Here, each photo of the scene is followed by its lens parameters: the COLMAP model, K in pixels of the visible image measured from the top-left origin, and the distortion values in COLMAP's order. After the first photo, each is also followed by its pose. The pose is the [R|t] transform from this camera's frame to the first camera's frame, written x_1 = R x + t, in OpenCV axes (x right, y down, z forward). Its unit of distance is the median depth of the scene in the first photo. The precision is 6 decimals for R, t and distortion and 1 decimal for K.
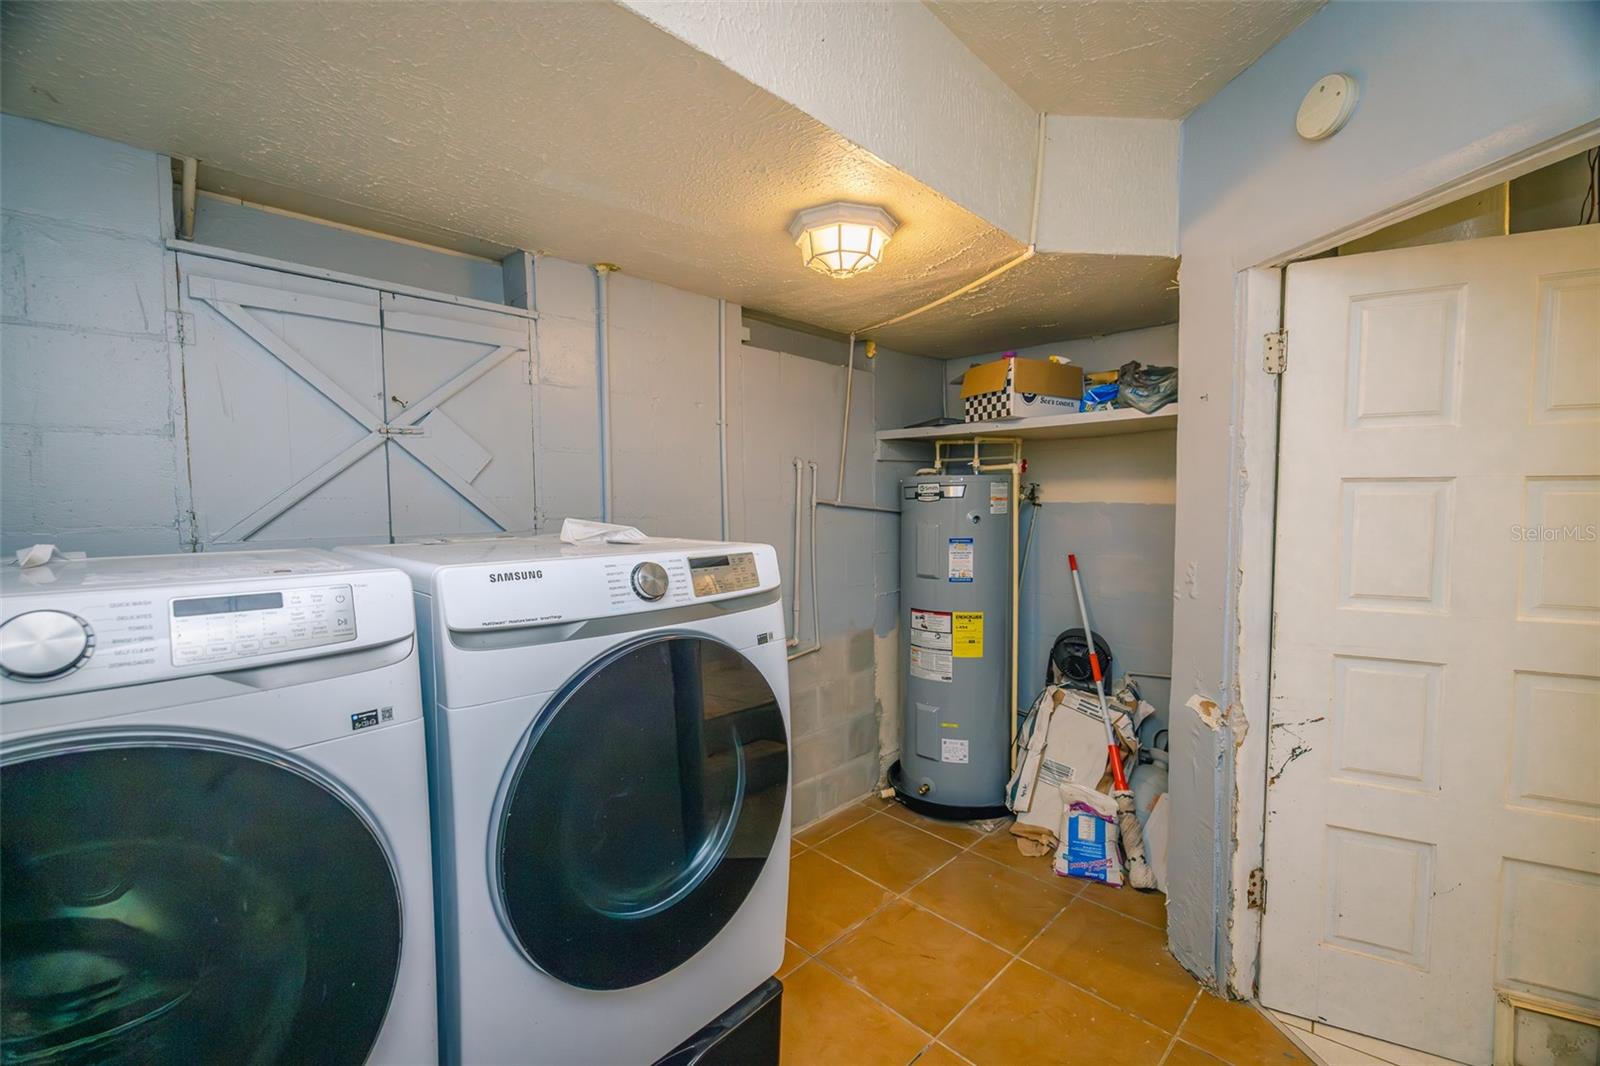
lens RADIAL K [[673.5, 0, 805.9], [0, 673.5, 539.1], [0, 0, 1]] dist [-0.000666, -0.000273]
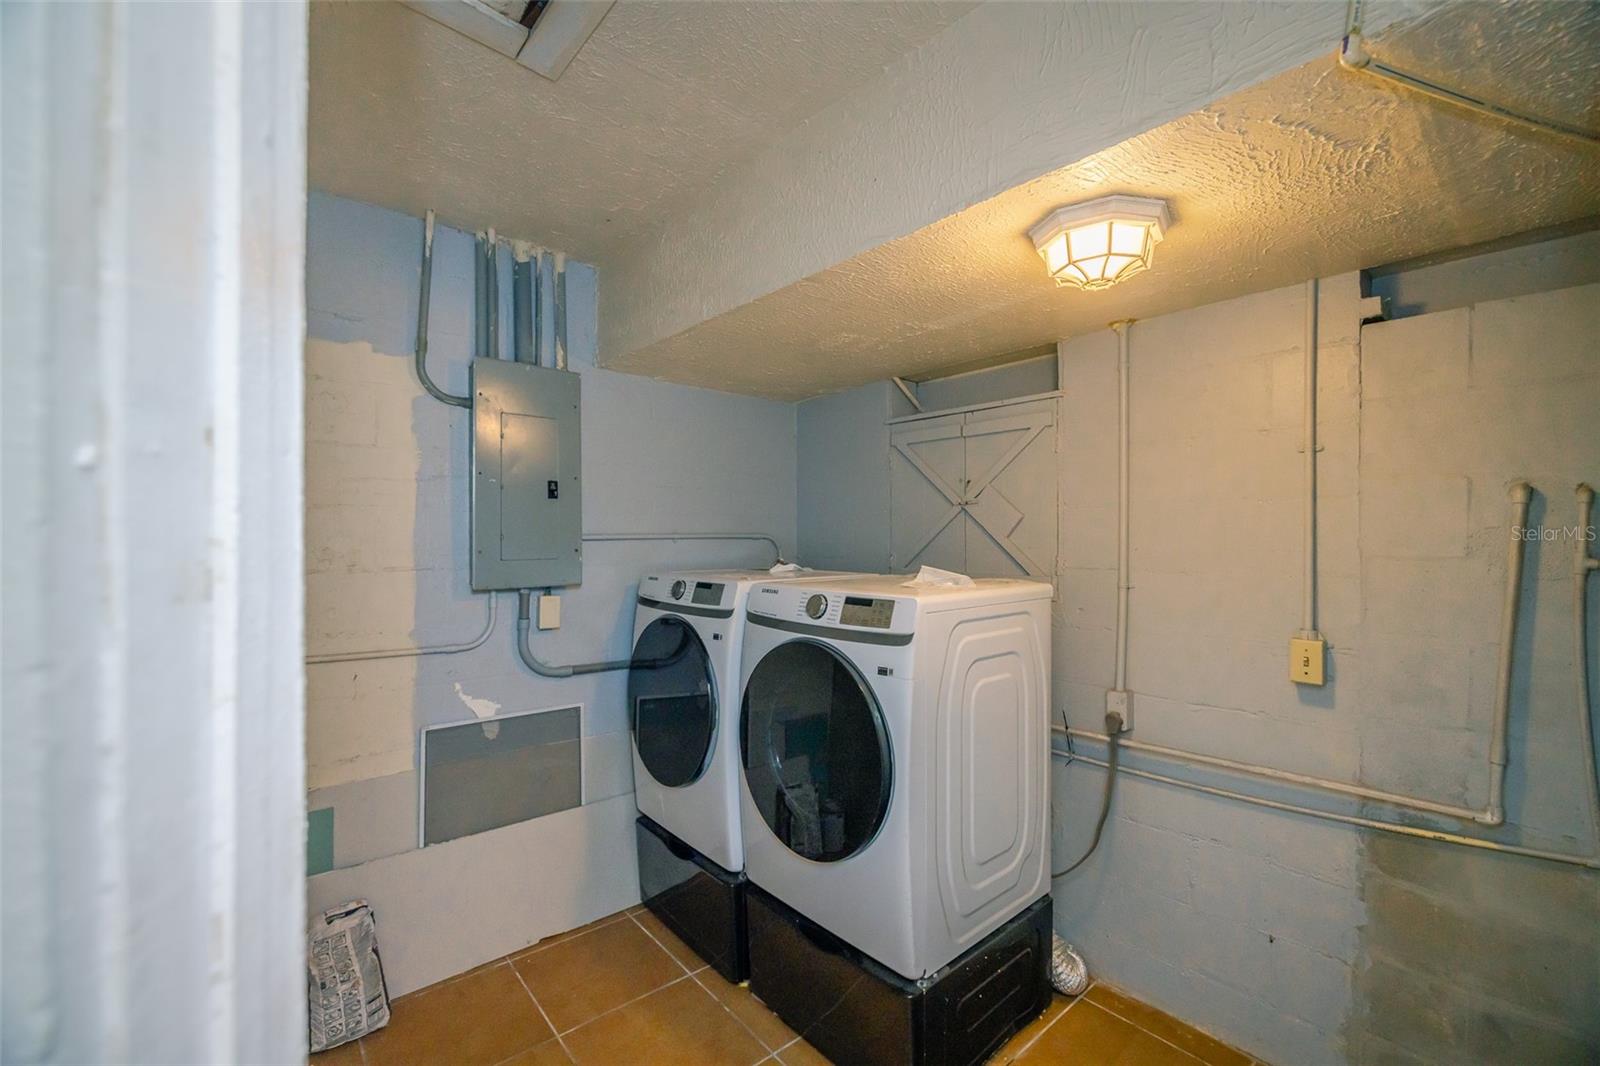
lens RADIAL K [[673.5, 0, 805.9], [0, 673.5, 539.1], [0, 0, 1]] dist [-0.000666, -0.000273]
pose [[-0.093534, 0.013116, -0.995530, 1.026247], [-0.055188, 0.998308, 0.018337, -0.093146], [0.994085, 0.056657, -0.092652, 0.849183]]
